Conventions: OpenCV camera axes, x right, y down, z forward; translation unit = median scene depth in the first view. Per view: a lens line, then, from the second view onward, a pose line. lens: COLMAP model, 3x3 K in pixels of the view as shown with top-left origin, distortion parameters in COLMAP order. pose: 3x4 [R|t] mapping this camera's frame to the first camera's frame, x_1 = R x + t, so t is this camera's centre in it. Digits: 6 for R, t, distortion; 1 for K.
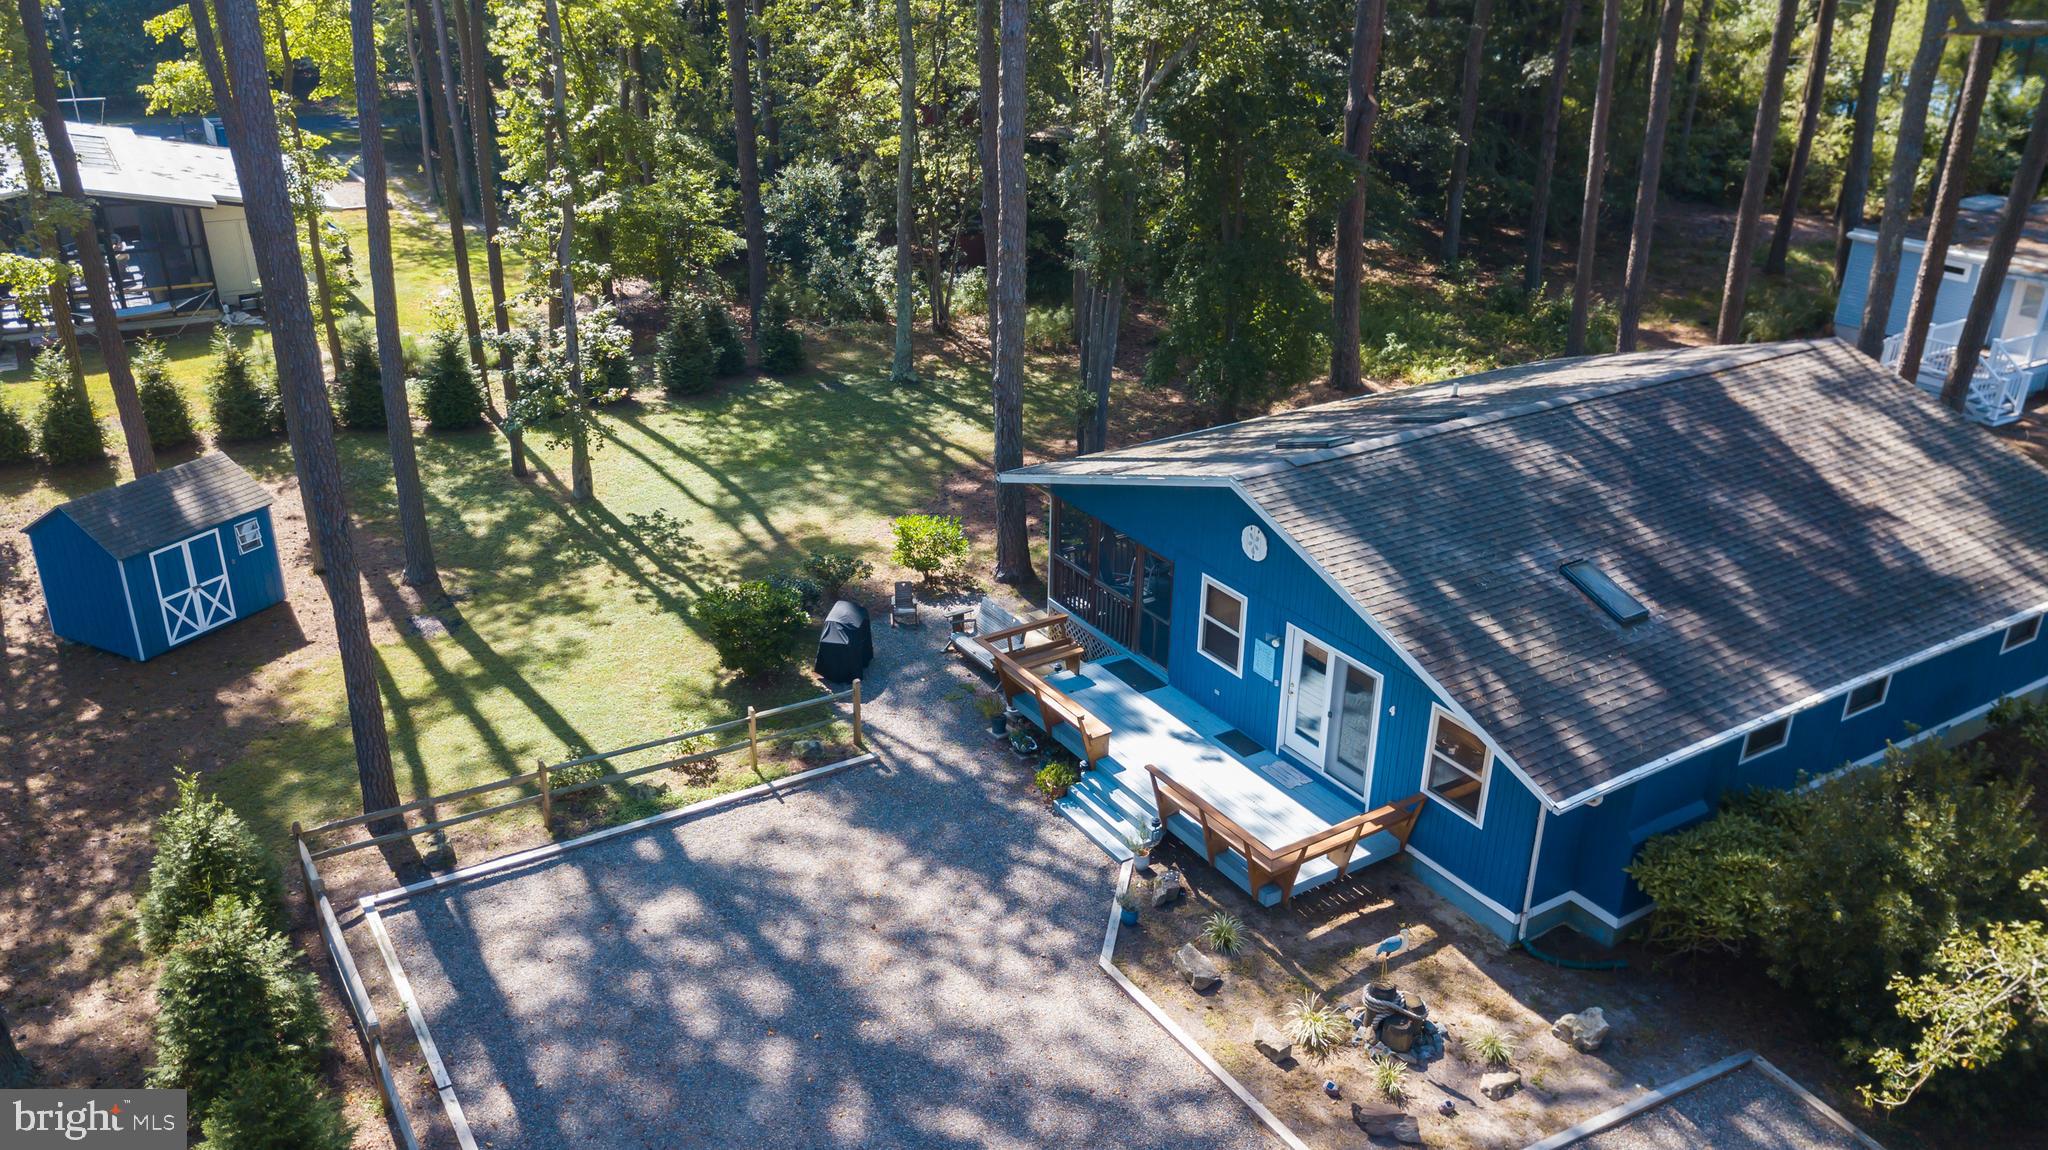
lens RADIAL K [[1529.0, 0, 1023.7], [0, 1529.0, 598.9], [0, 0, 1]] dist [0.006225, 0.003338]
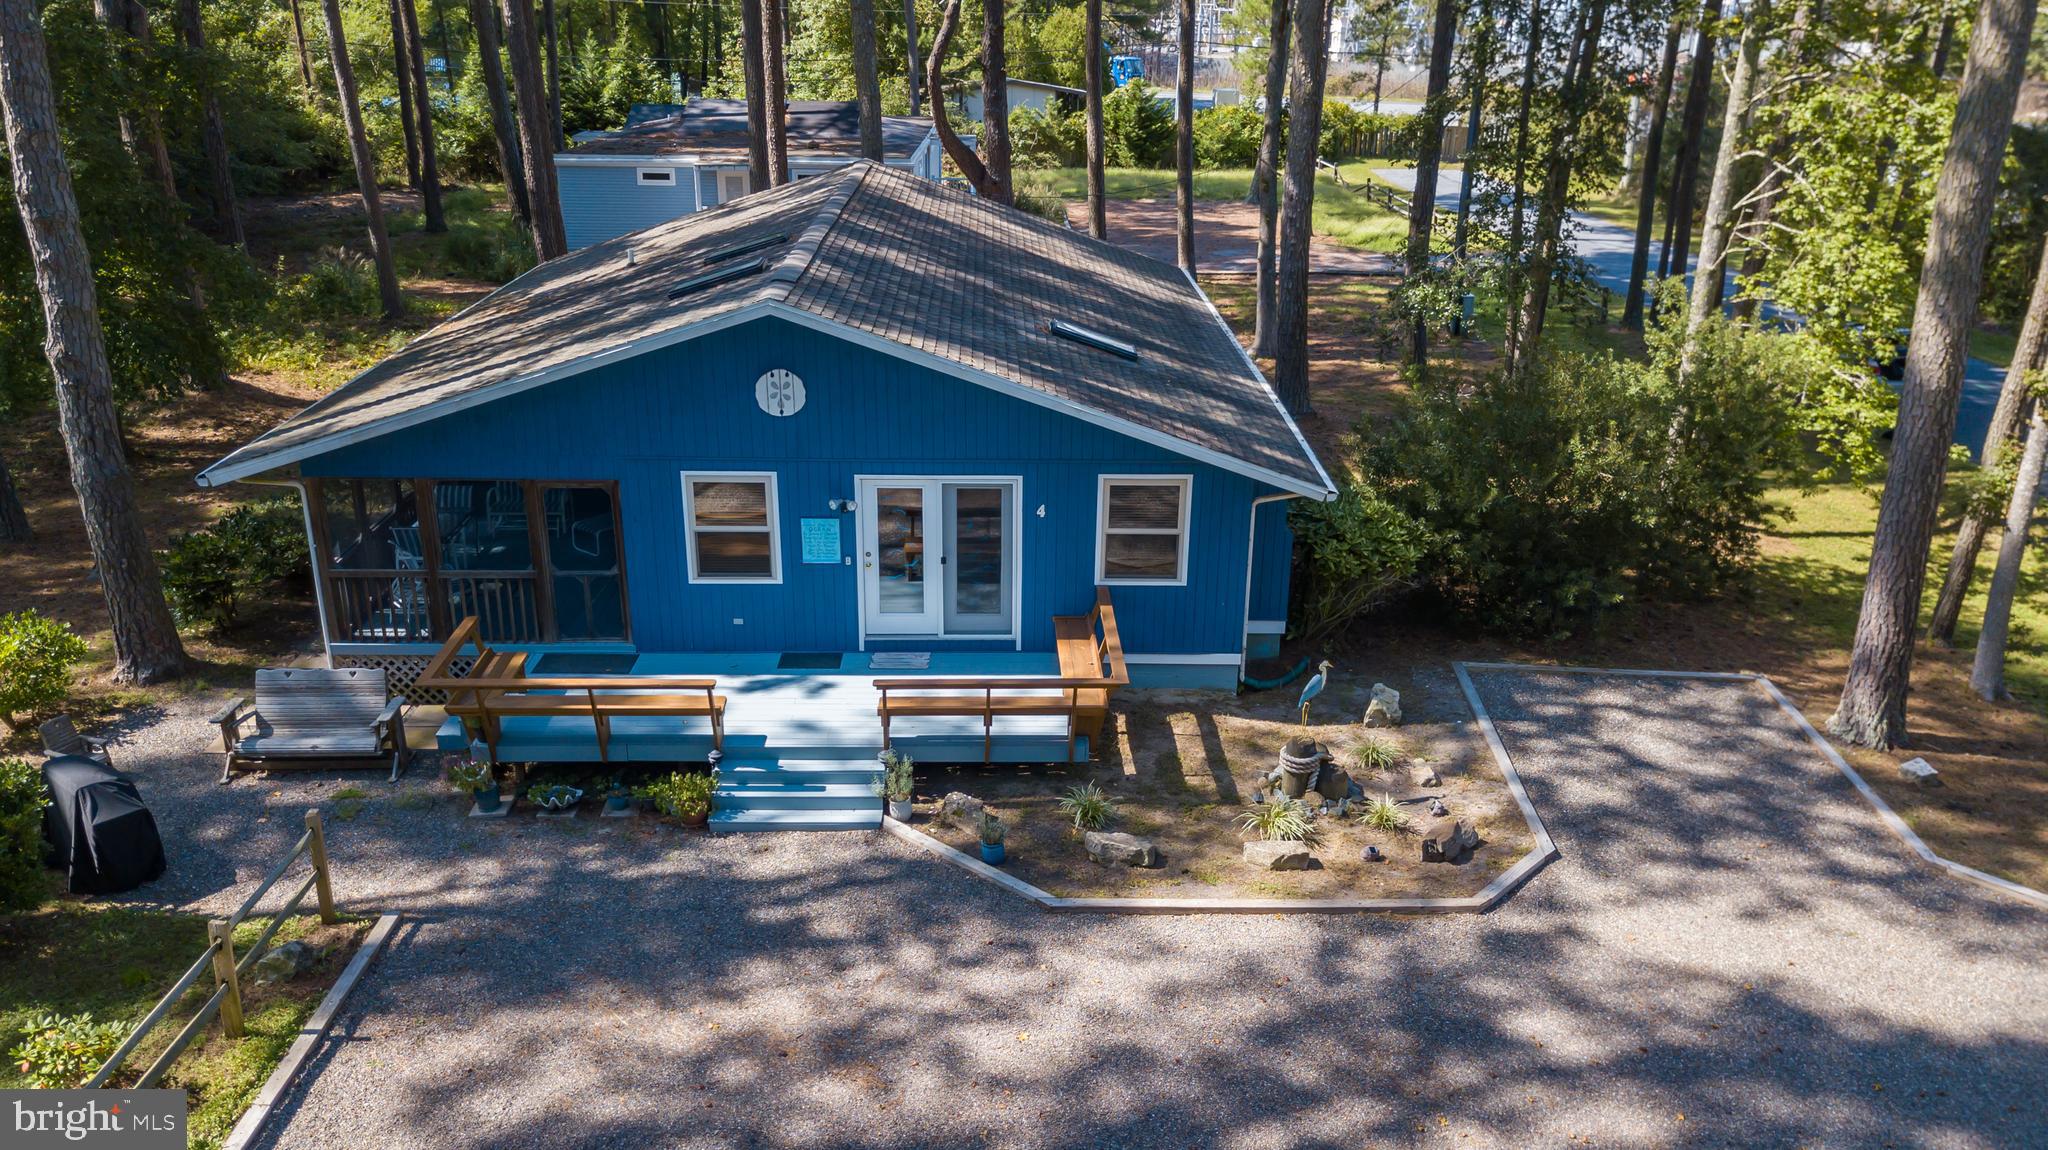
lens RADIAL K [[1516.1, 0, 927.8], [0, 1516.1, 573.6], [0, 0, 1]] dist [0.043007, 0.000505]
pose [[0.530894, -0.299982, 0.792567, -0.331834], [0.360429, 0.926373, 0.109196, -0.007130], [-0.766970, 0.227693, 0.599928, 0.383258]]
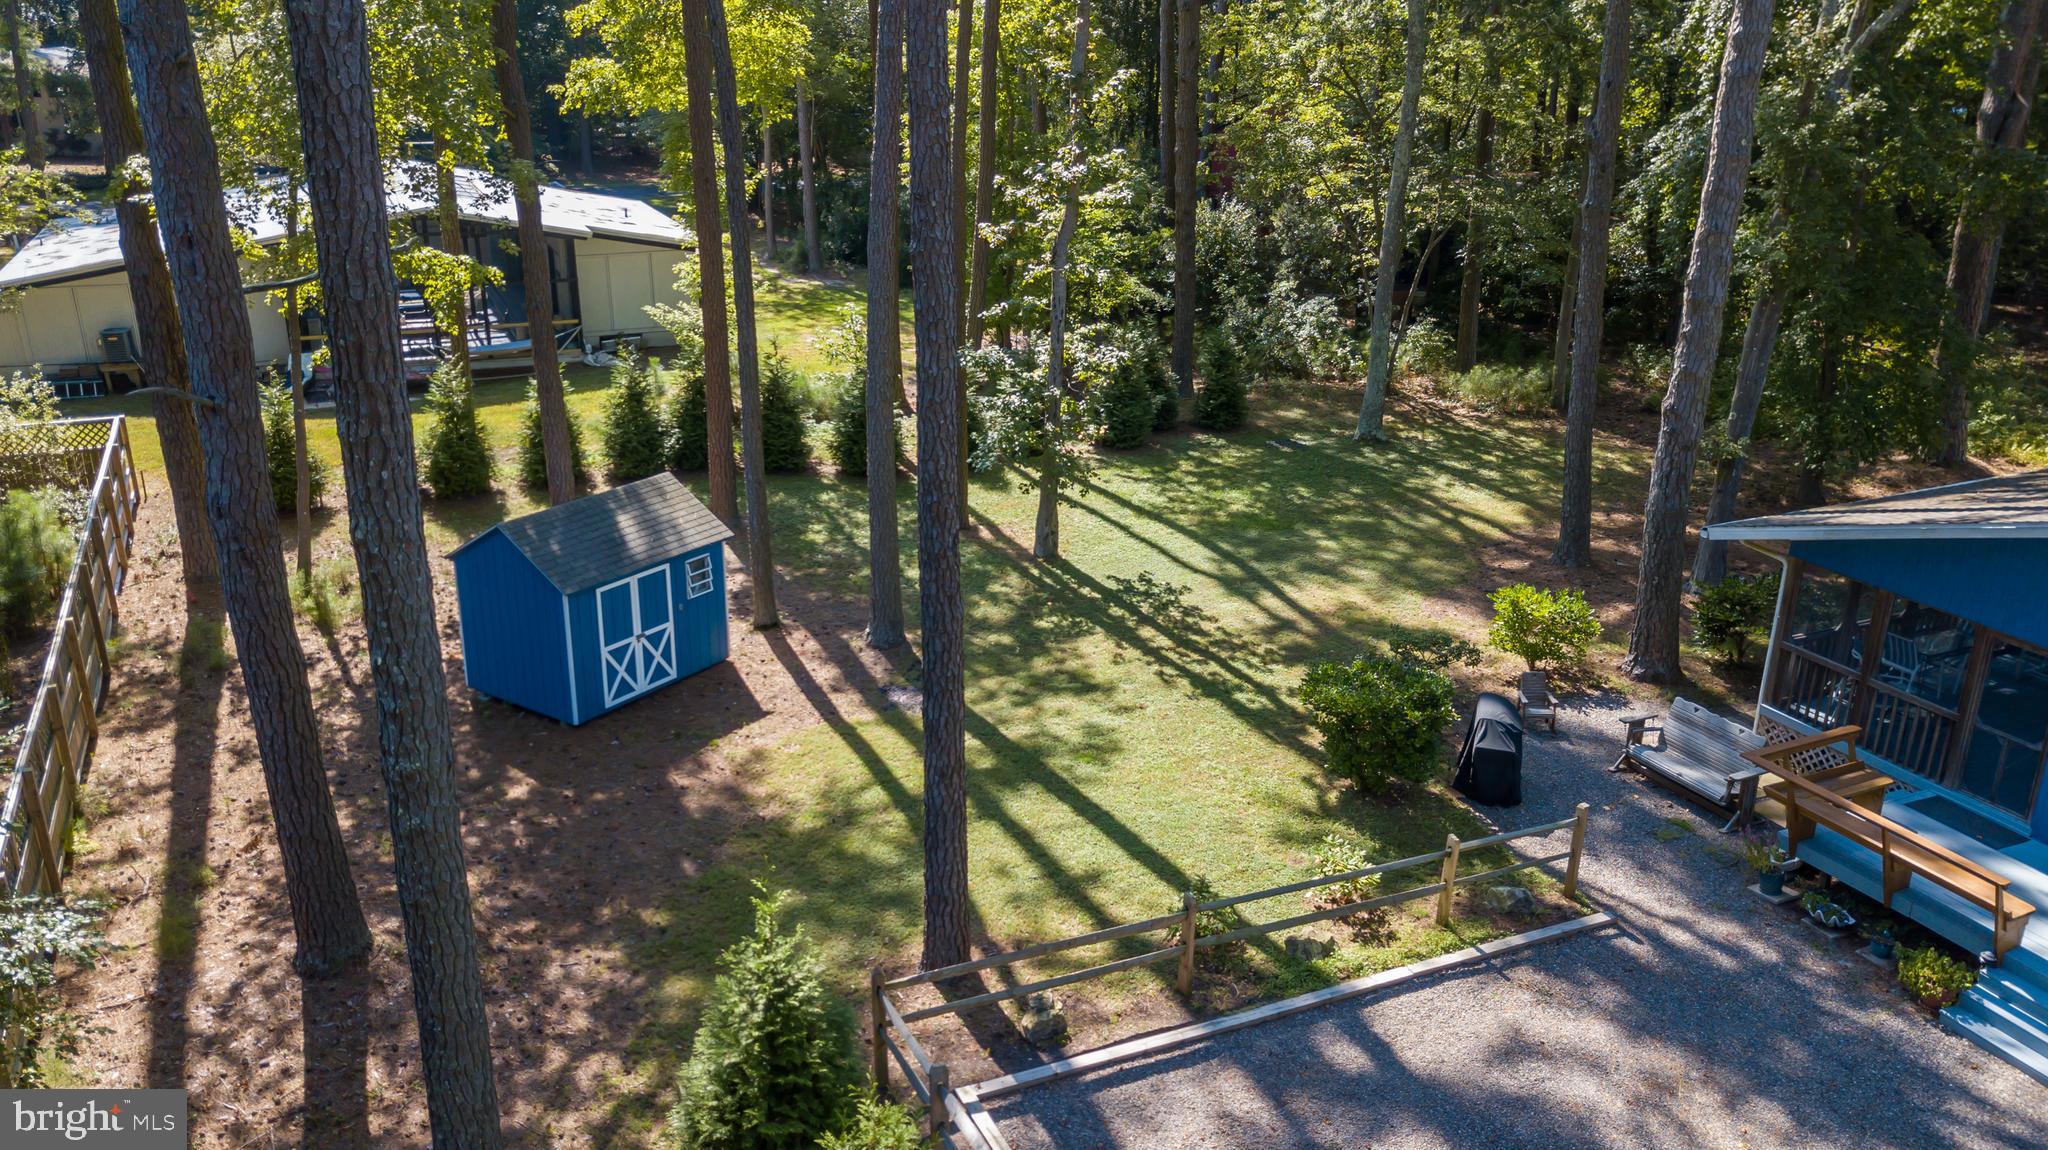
lens RADIAL K [[1529.0, 0, 1023.7], [0, 1529.0, 598.9], [0, 0, 1]] dist [0.006225, 0.003338]
pose [[0.990738, 0.041015, -0.129446, -0.222001], [-0.050543, 0.996181, -0.071198, 0.017941], [0.126031, 0.077081, 0.989027, 0.221476]]
